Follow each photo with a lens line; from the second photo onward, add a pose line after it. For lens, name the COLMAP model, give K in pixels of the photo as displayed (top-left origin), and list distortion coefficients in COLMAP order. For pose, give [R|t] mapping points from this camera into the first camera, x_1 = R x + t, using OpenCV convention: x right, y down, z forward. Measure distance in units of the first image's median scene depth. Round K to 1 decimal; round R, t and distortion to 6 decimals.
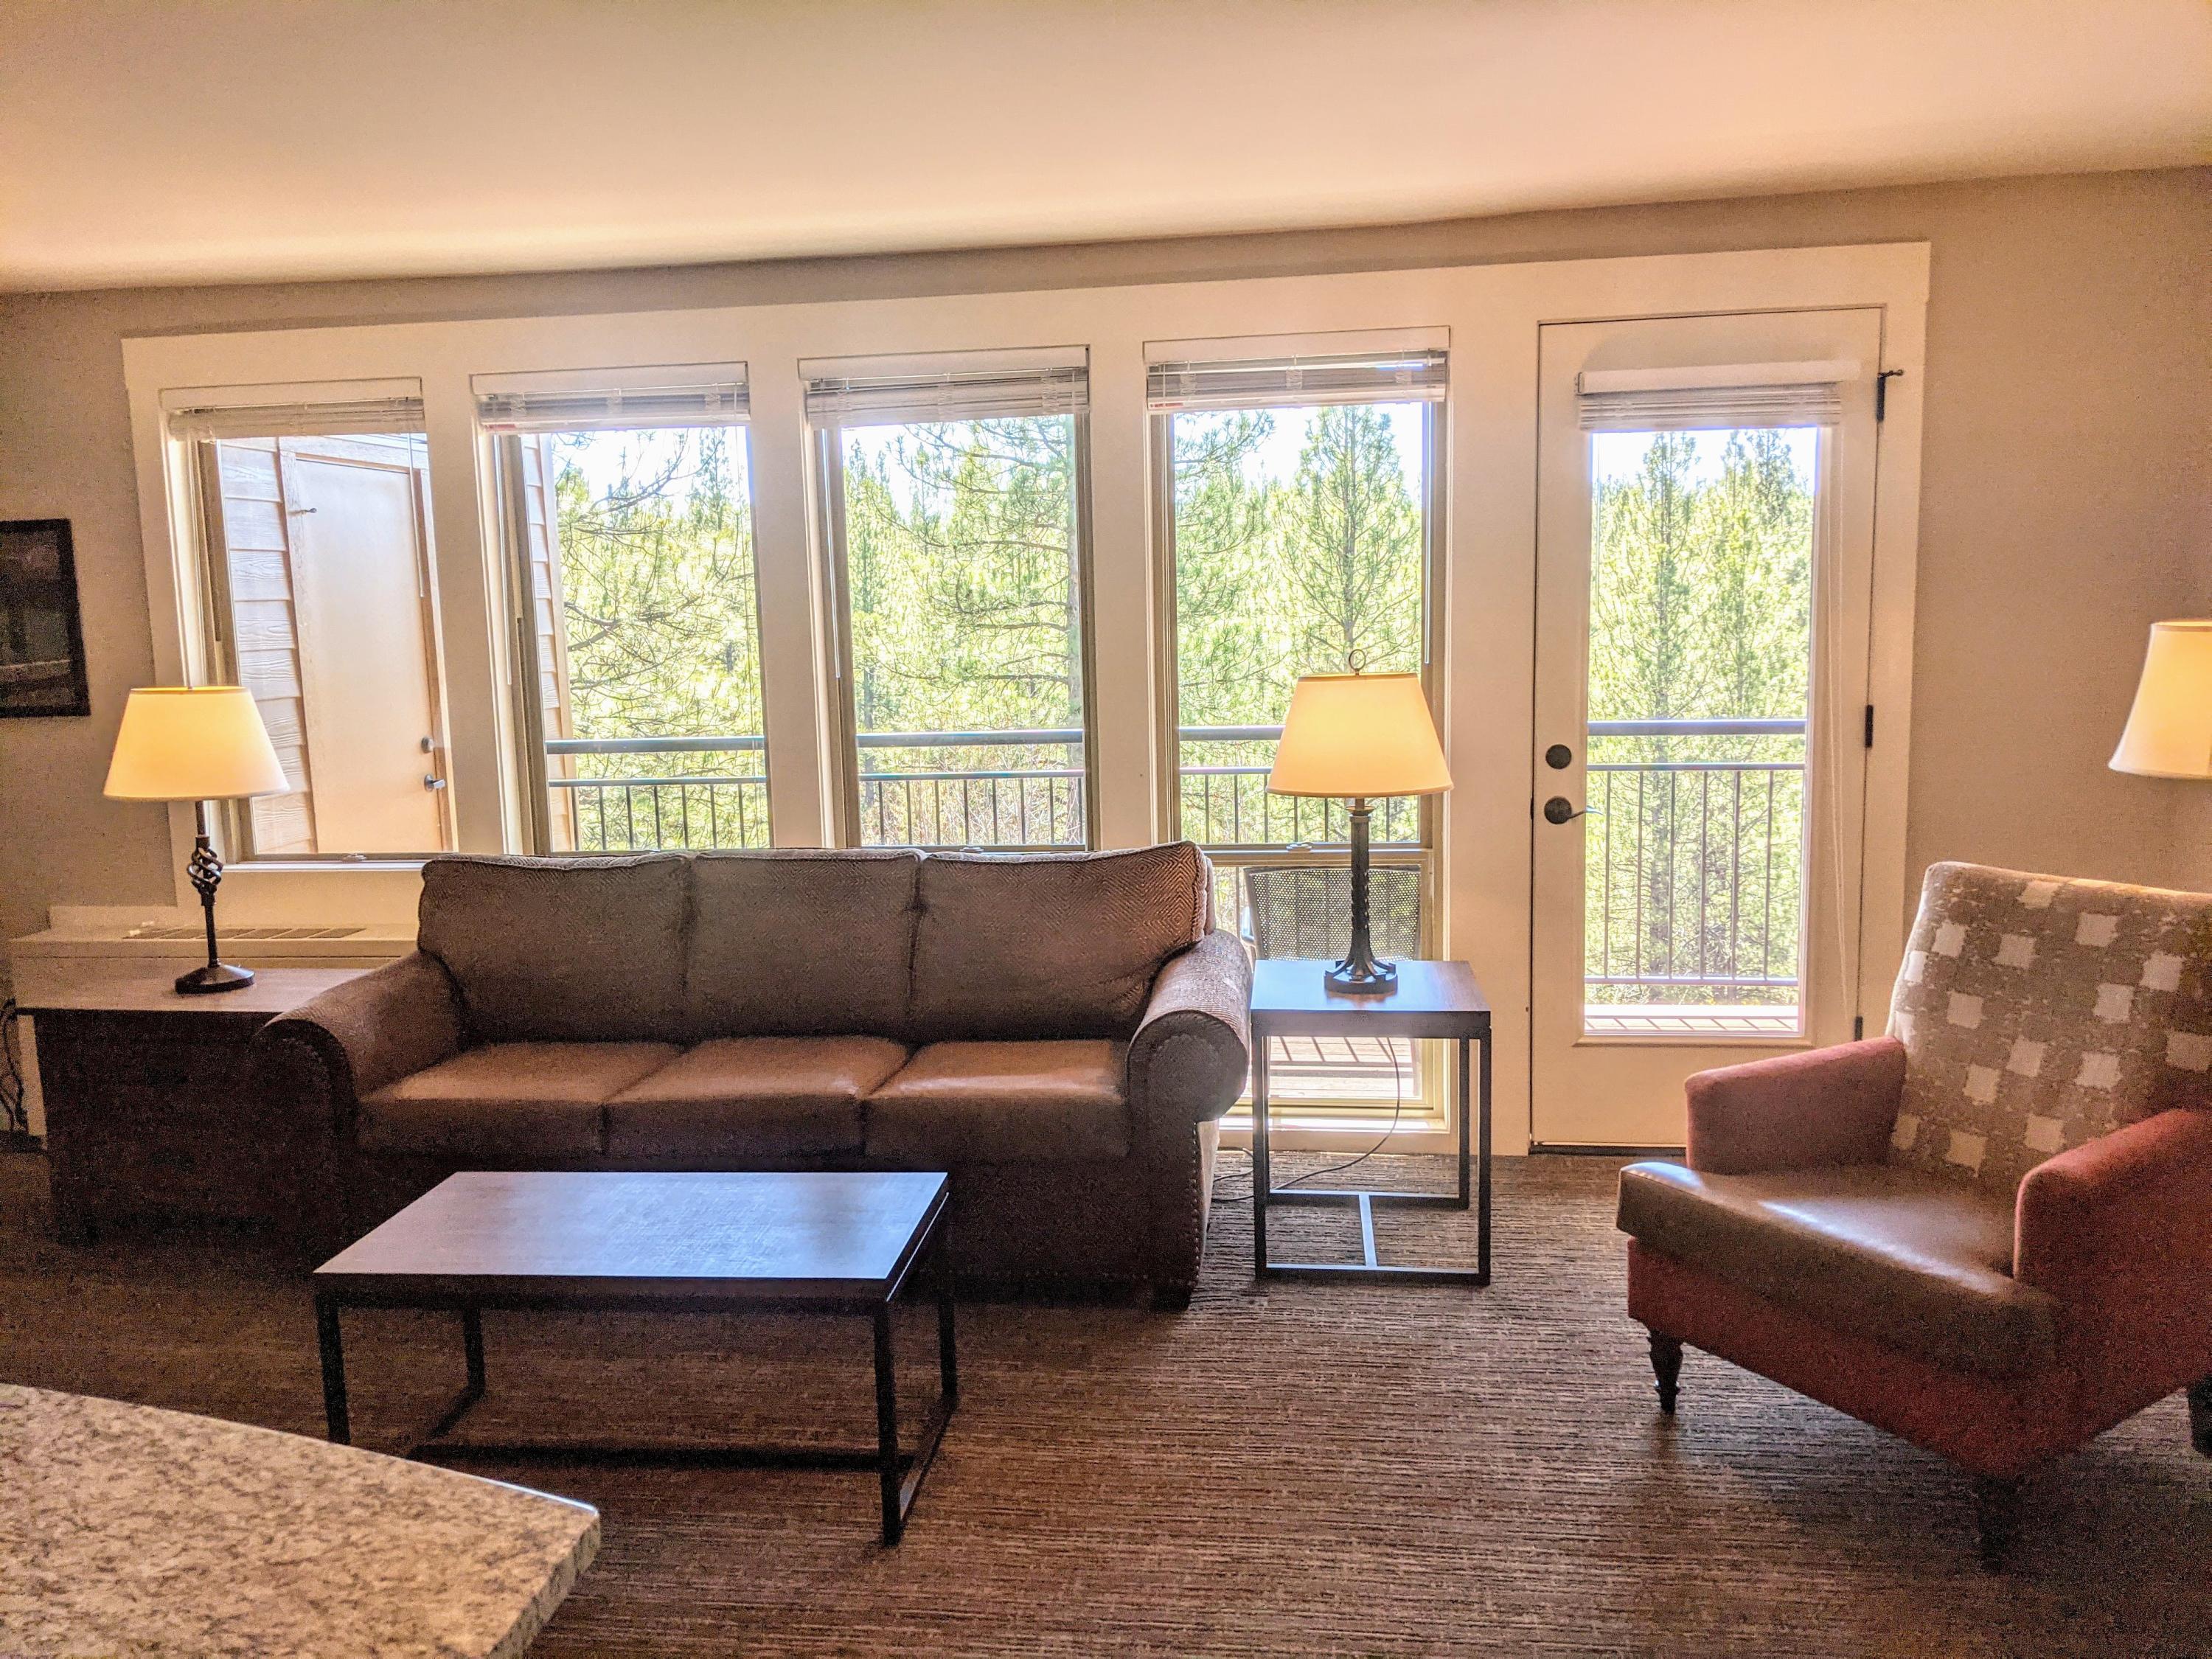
lens RADIAL K [[1736.2, 0, 1074.9], [0, 1736.2, 849.1], [0, 0, 1]] dist [0.078266, -0.134819]
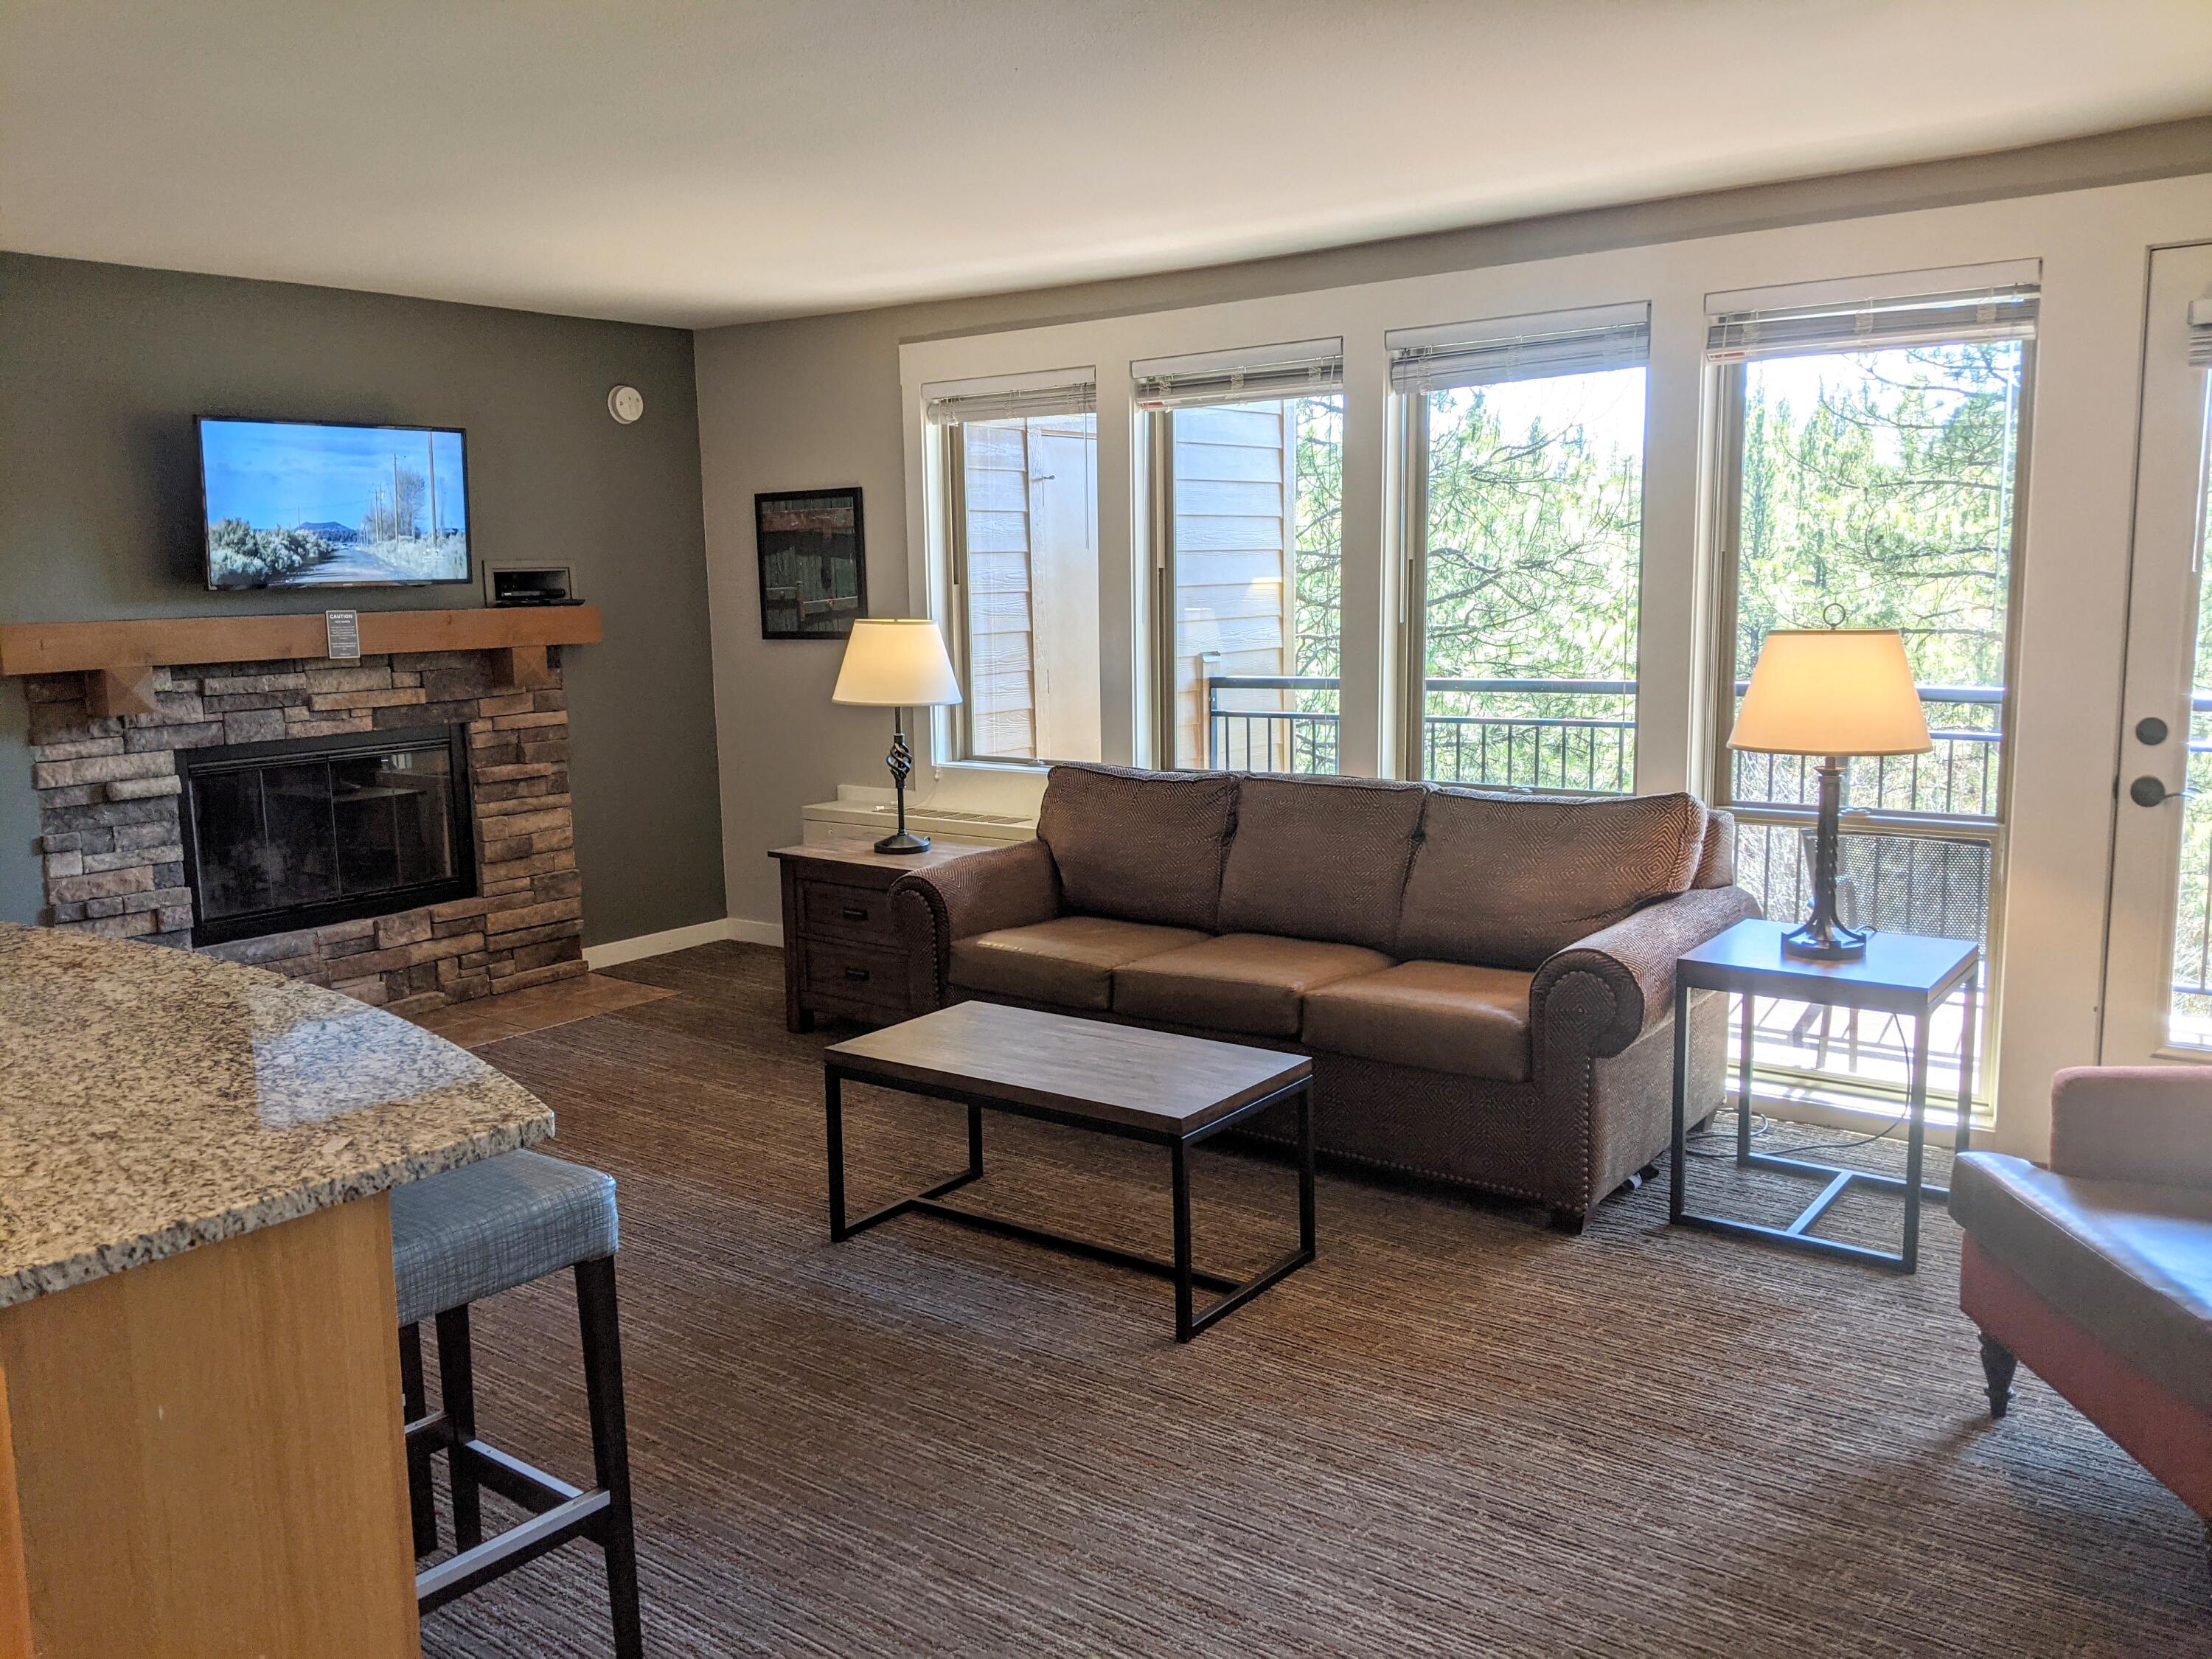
lens RADIAL K [[1750.0, 0, 1106.0], [0, 1750.0, 829.5], [0, 0, 1]] dist [0.085642, -0.150422]
pose [[0.869587, 0.082886, -0.486773, 0.265502], [-0.074378, 0.996550, 0.036818, 0.003601], [0.488145, 0.004188, 0.872752, -0.052730]]
